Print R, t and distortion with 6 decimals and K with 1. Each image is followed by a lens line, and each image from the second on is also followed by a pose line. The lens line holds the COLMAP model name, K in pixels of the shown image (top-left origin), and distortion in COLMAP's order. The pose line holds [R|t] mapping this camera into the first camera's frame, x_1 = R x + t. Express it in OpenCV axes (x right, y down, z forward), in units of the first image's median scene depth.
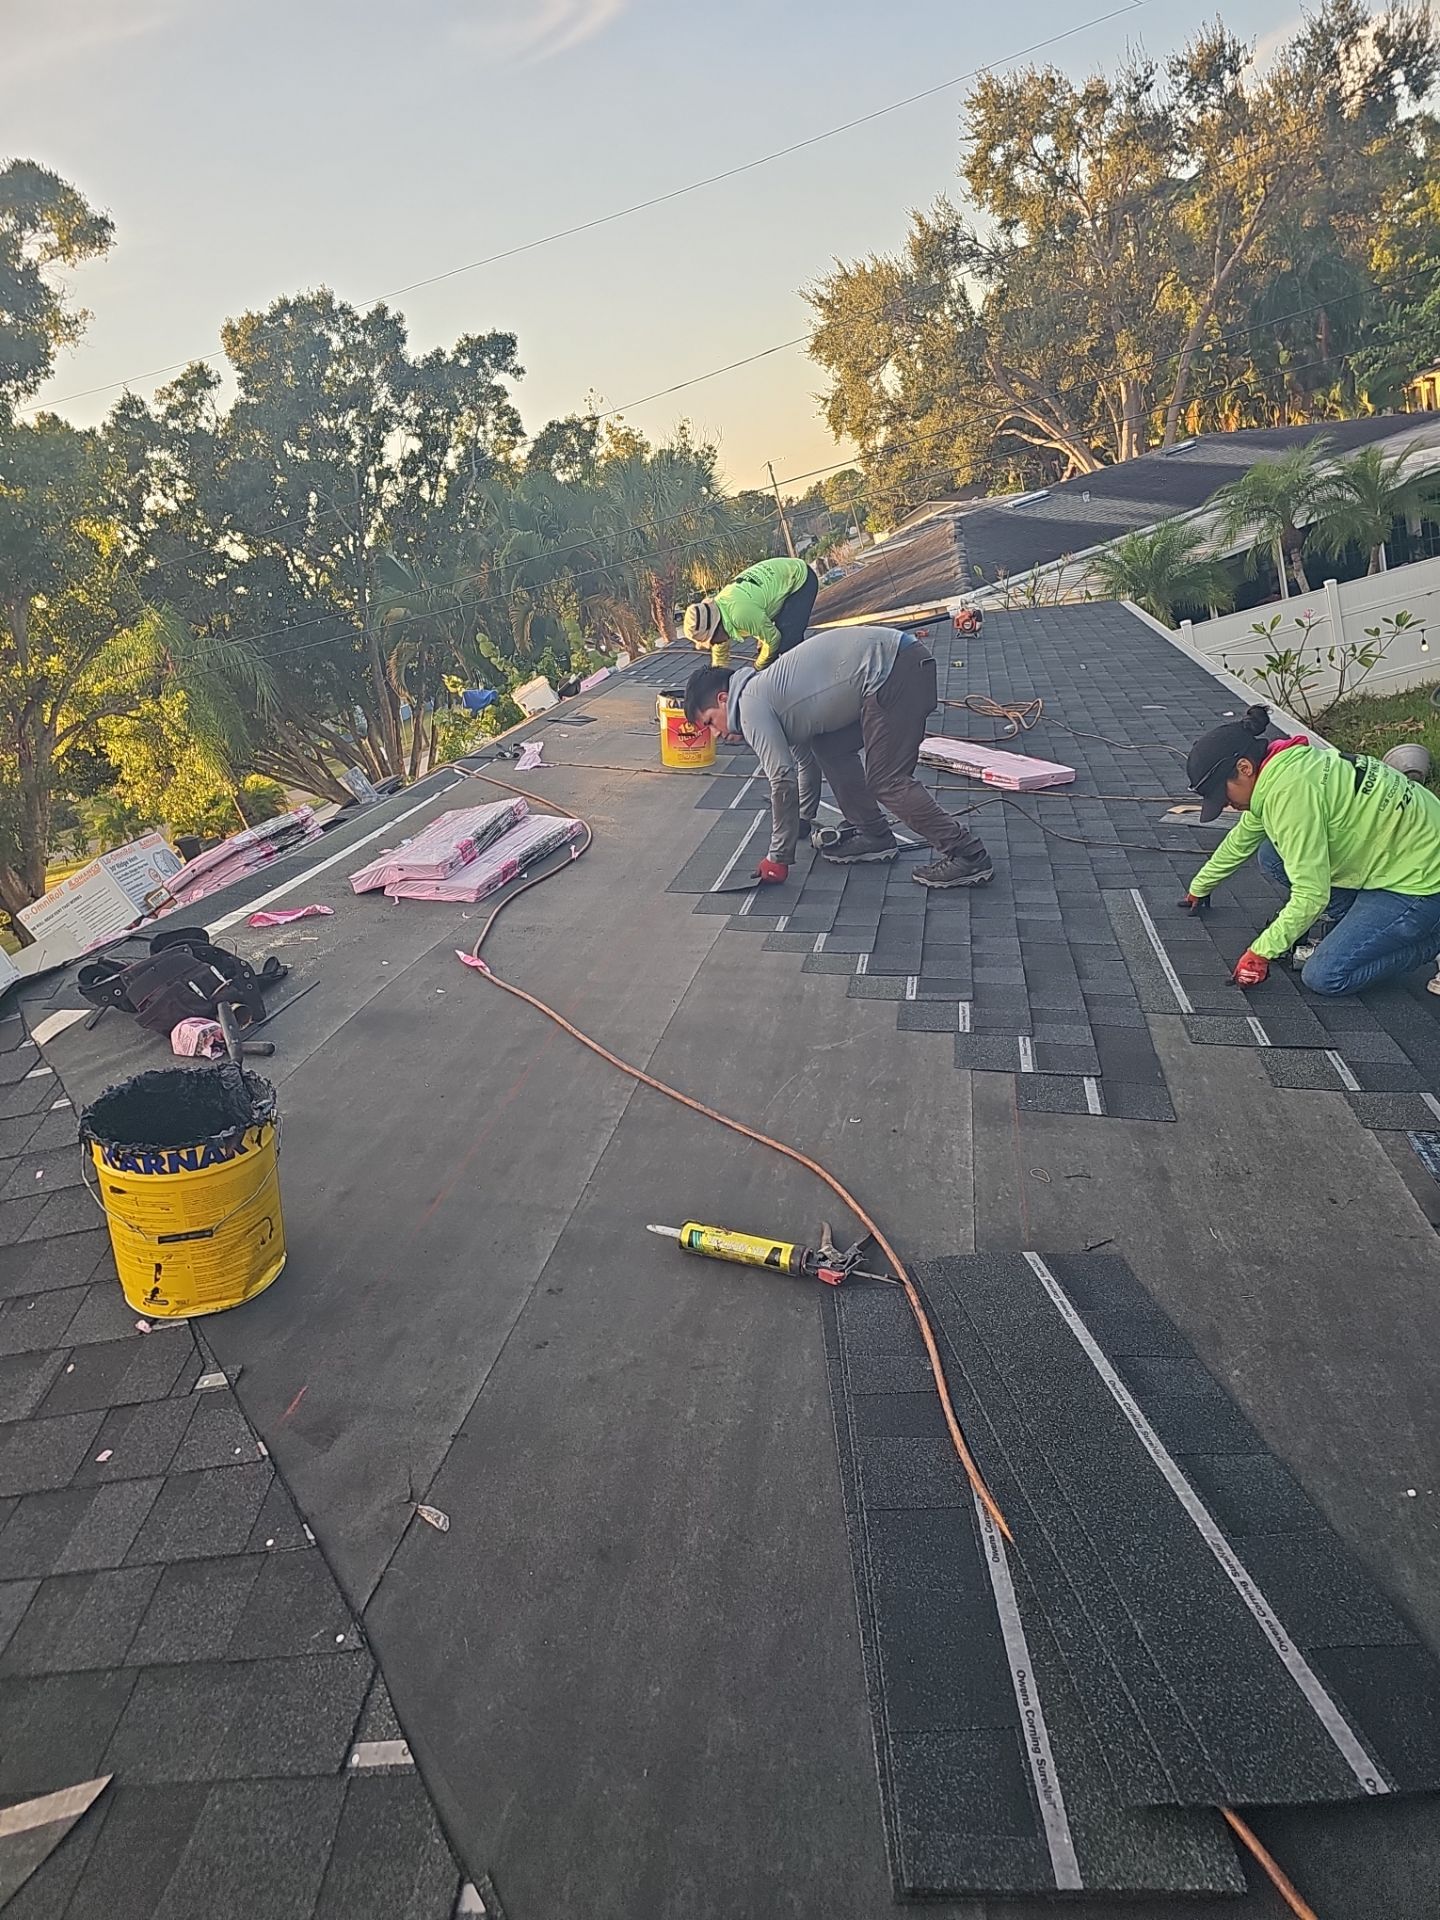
lens RADIAL K [[1181.2, 0, 720.0], [0, 1181.2, 960.0], [0, 0, 1]] dist [0.000009, -0.022375]
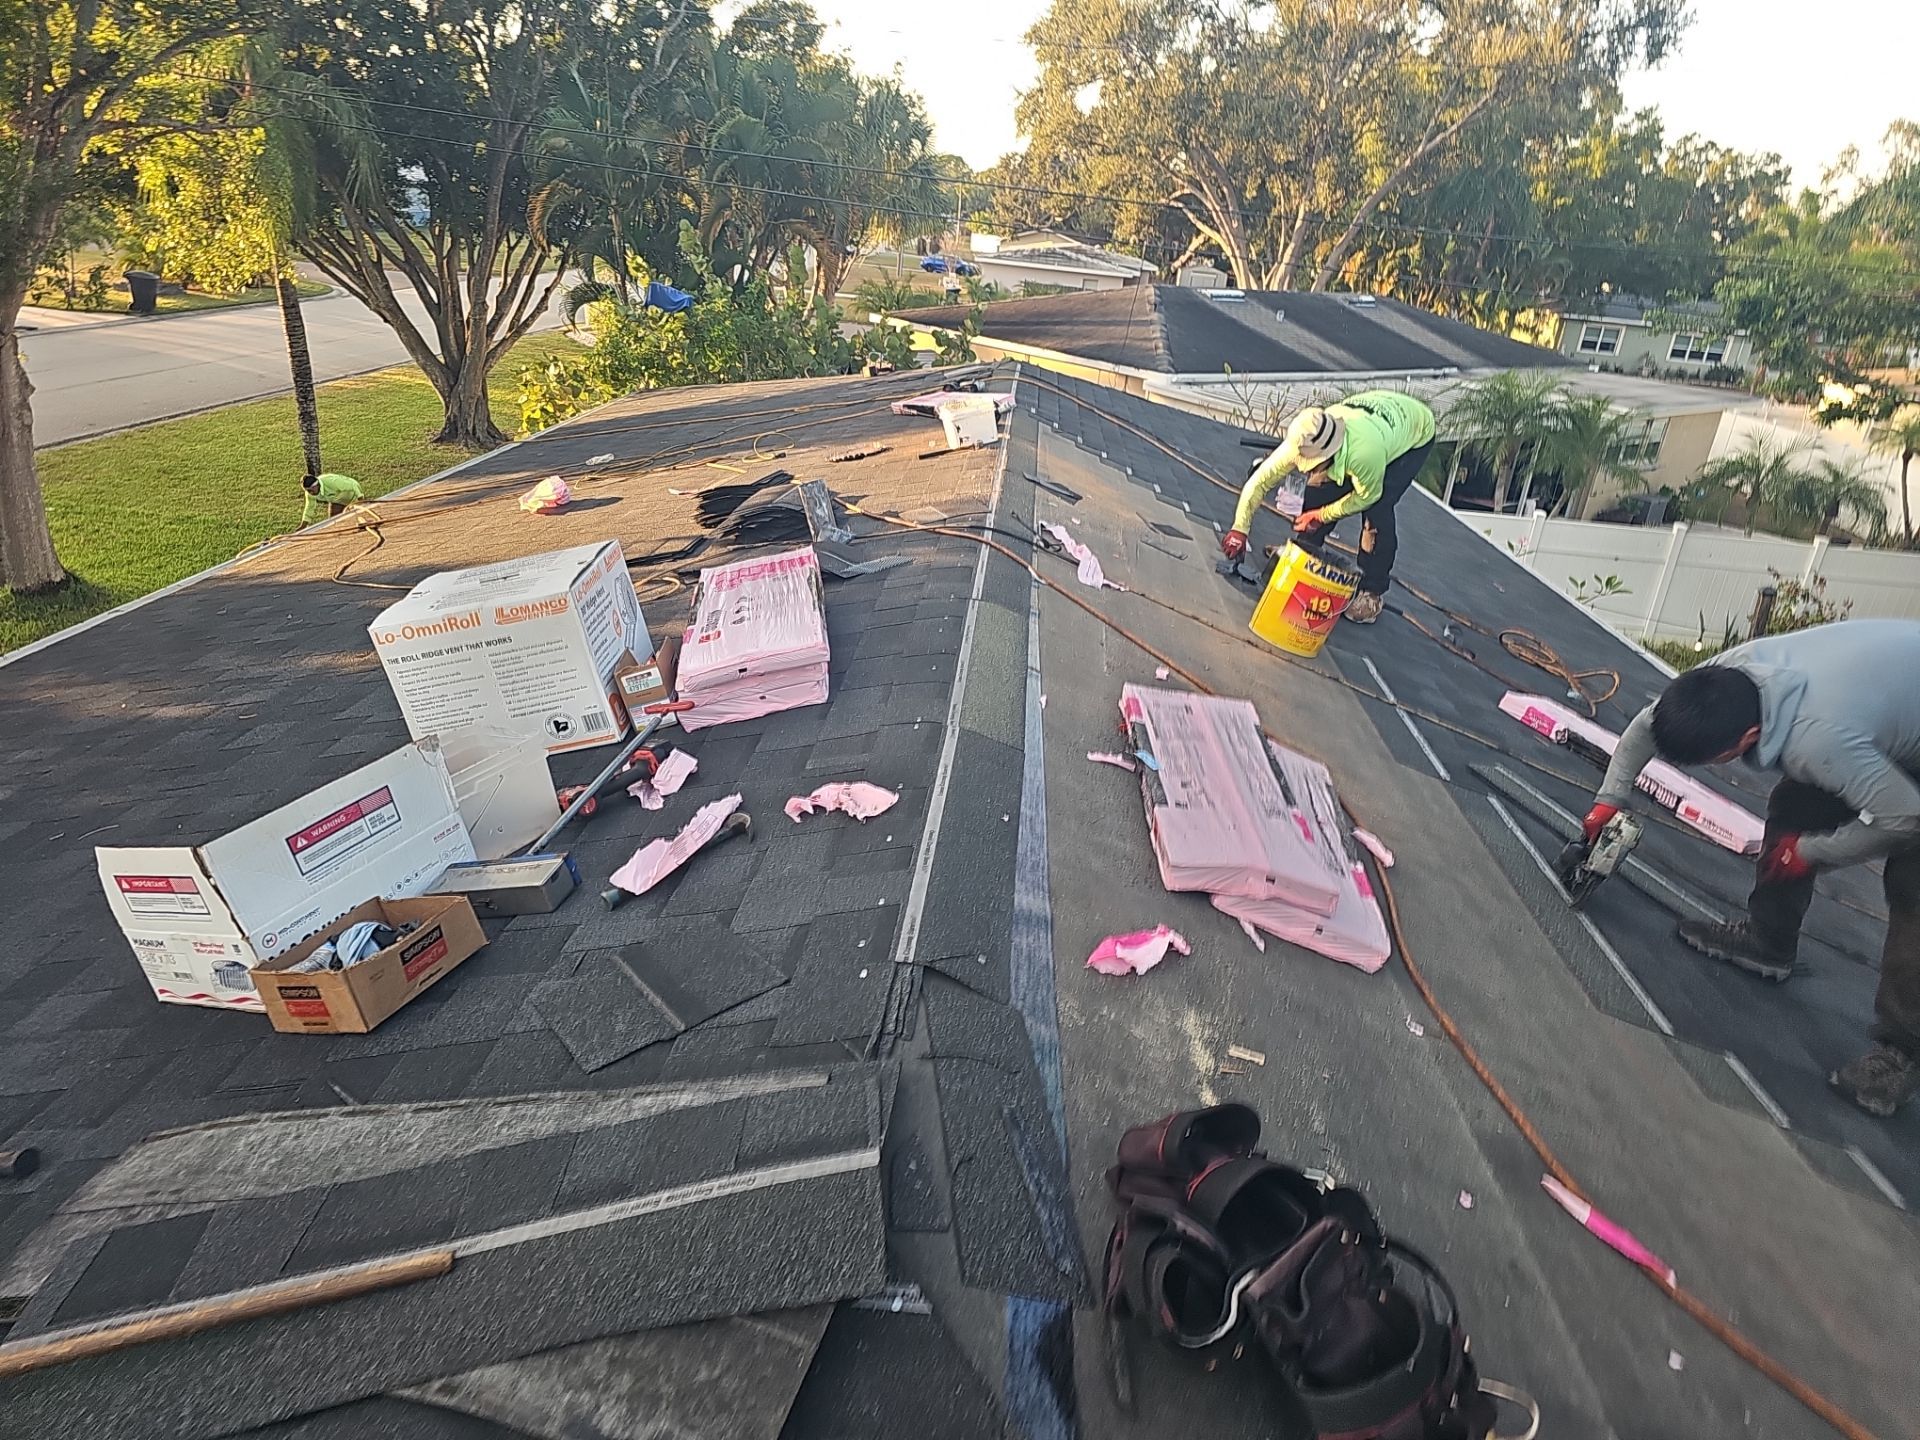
lens RADIAL K [[1181.2, 0, 960.0], [0, 1181.2, 720.0], [0, 0, 1]] dist [0.000009, -0.022375]
pose [[0.918752, 0.291129, 0.266720, -0.082156], [-0.309673, 0.950390, 0.029346, -0.014924], [-0.244945, -0.109558, 0.963327, 0.065519]]
